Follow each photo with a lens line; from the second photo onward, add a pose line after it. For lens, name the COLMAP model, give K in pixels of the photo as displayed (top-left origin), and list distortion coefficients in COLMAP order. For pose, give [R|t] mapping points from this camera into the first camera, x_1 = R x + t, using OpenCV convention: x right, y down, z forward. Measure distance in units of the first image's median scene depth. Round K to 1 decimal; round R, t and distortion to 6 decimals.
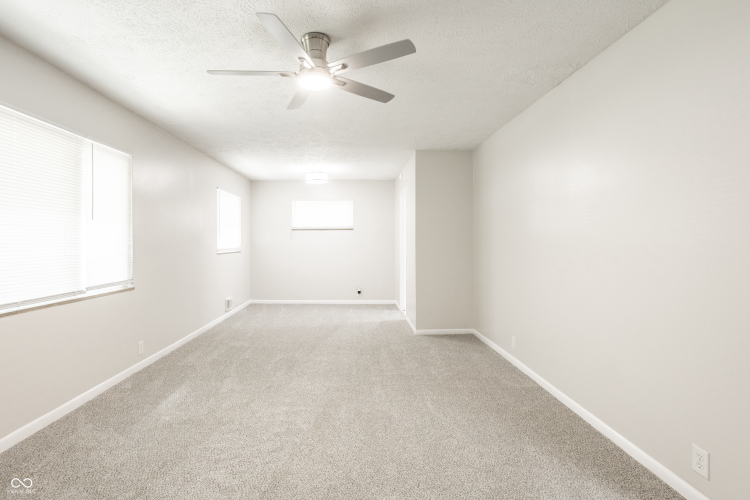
lens RADIAL K [[381.5, 0, 351.1], [0, 381.5, 247.1], [0, 0, 1]] dist [-0.053284, 0.036704]
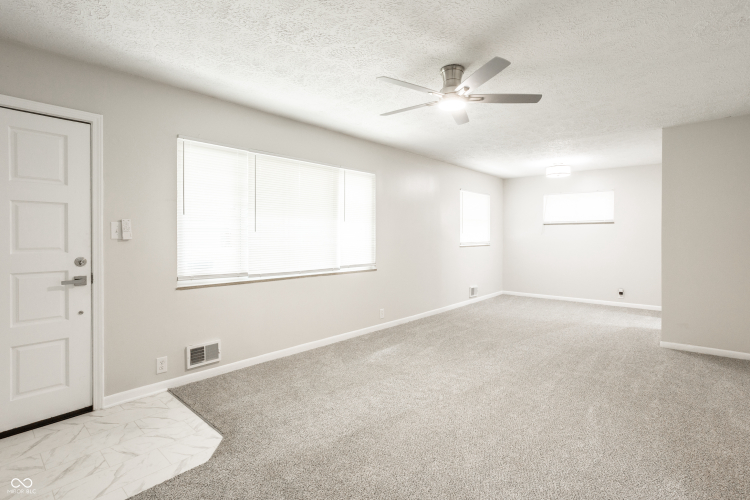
lens RADIAL K [[371.9, 0, 378.4], [0, 371.9, 239.2], [0, 0, 1]] dist [-0.050654, 0.031184]
pose [[0.755155, 0.006936, -0.655510, 0.322983], [-0.010954, 0.999938, -0.002039, 0.000075], [0.655455, 0.008720, 0.755184, -0.031522]]
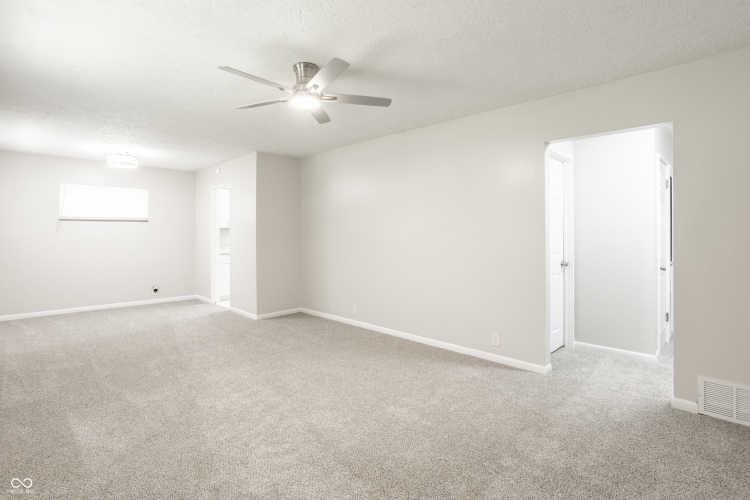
lens RADIAL K [[371.9, 0, 378.4], [0, 371.9, 239.2], [0, 0, 1]] dist [-0.050654, 0.031184]
pose [[0.699344, -0.008586, 0.714734, -0.492415], [0.010447, 0.999944, 0.001790, -0.000375], [-0.714709, 0.006215, 0.699394, 0.009668]]
